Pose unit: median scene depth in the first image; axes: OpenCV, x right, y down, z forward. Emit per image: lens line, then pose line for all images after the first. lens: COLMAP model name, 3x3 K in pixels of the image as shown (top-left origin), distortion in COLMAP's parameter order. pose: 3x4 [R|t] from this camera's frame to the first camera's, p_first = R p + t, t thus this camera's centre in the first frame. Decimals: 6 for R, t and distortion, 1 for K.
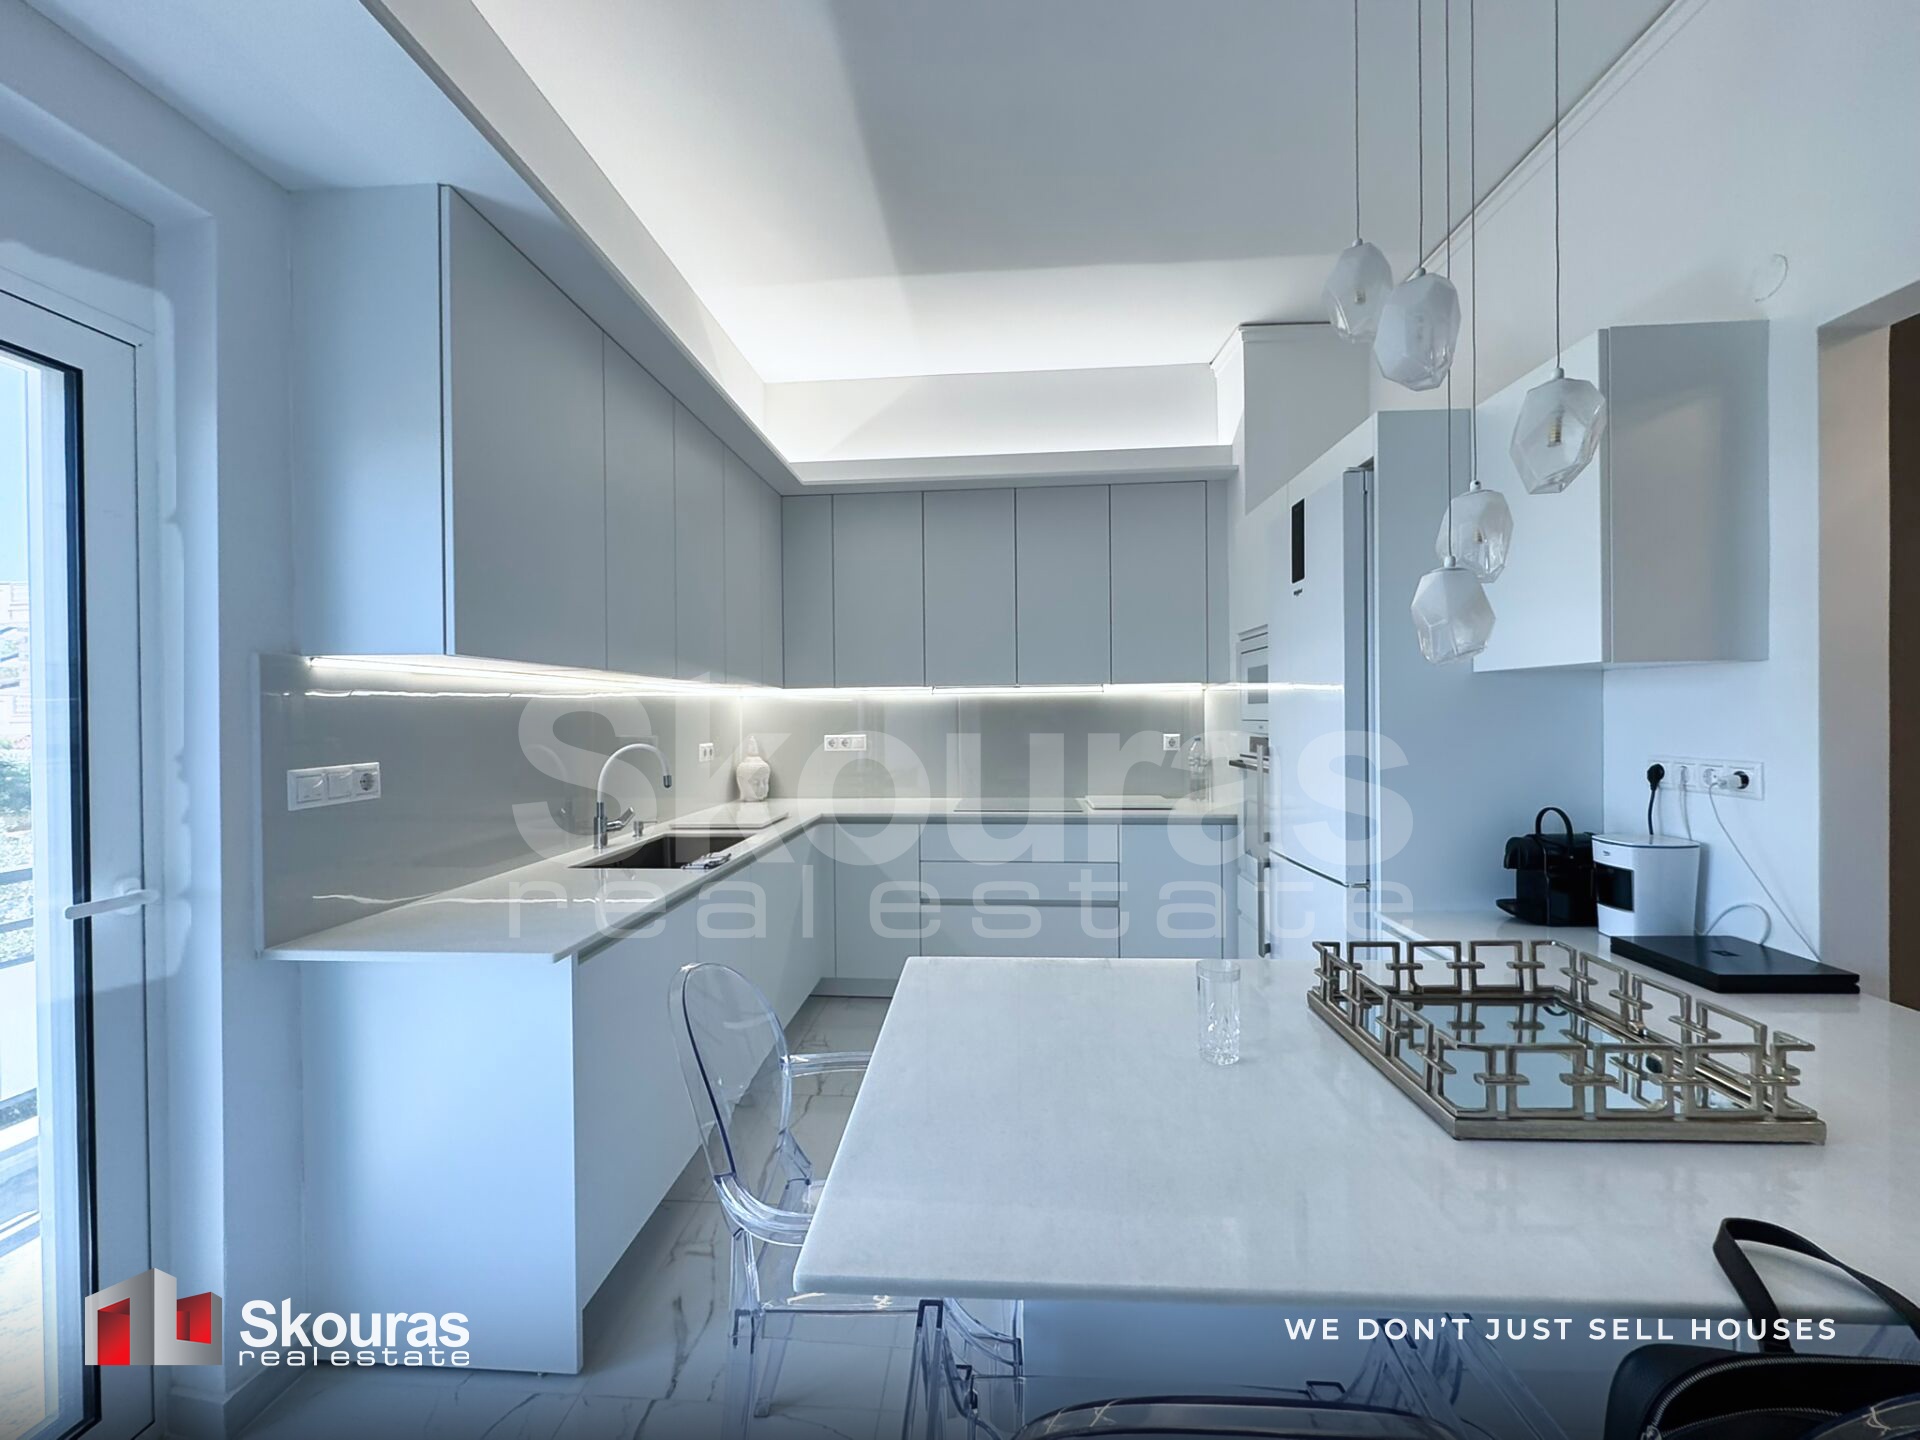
lens RADIAL K [[769.8, 0, 961.3], [0, 769.8, 710.8], [0, 0, 1]] dist [0.003539, 0.000148]
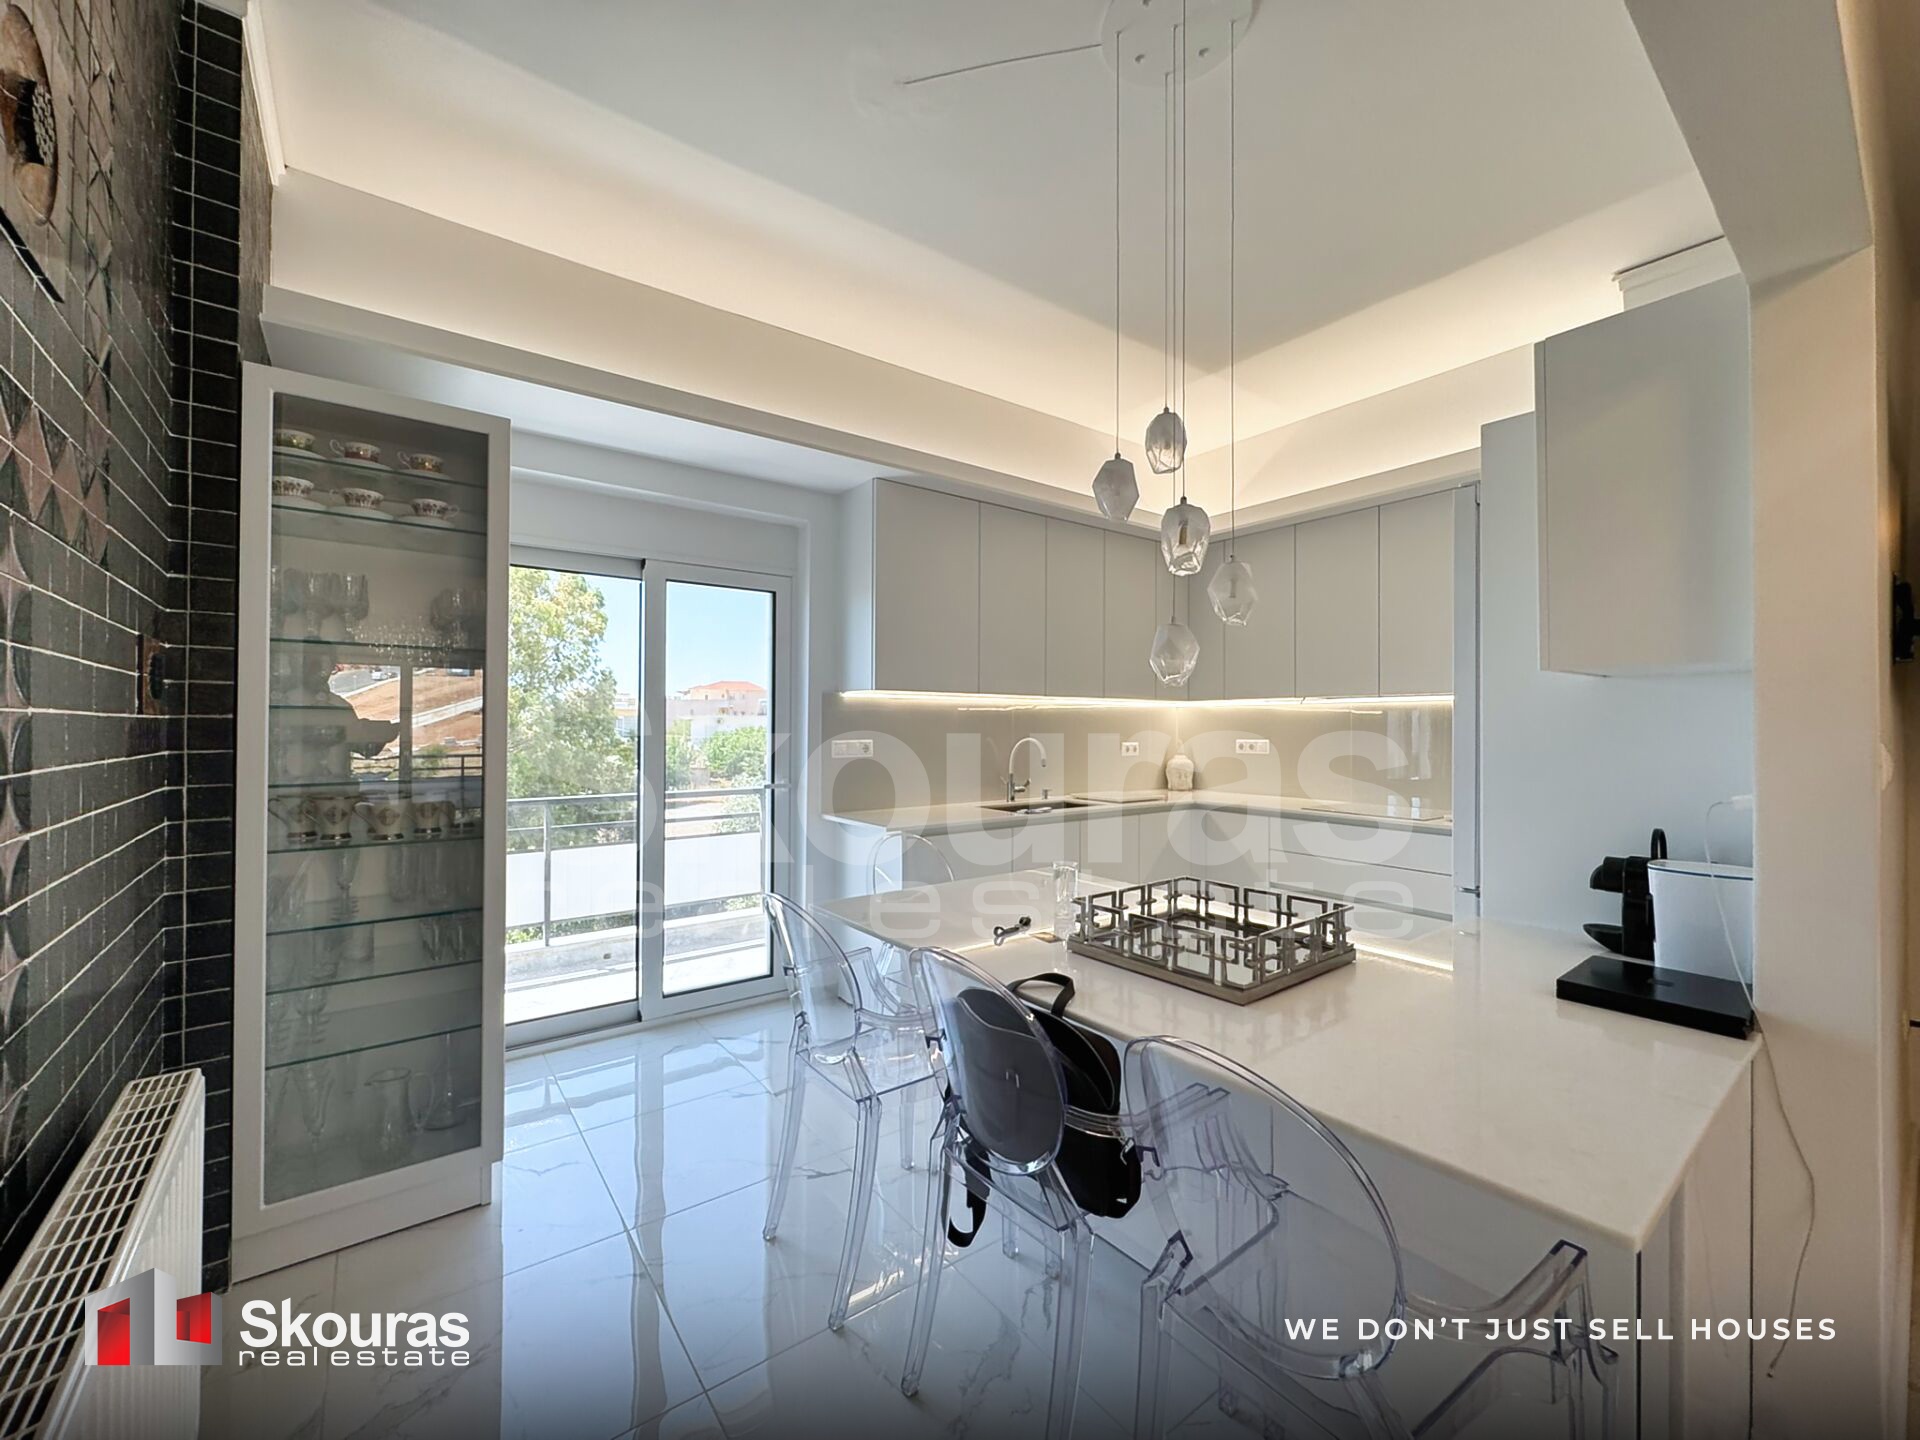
lens RADIAL K [[769.8, 0, 958.3], [0, 769.8, 721.3], [0, 0, 1]] dist [0.003539, 0.000148]
pose [[0.655581, 0.010582, -0.755050, 0.506678], [-0.008038, 0.999943, 0.007035, -0.000795], [0.755082, 0.001457, 0.655629, -0.112575]]
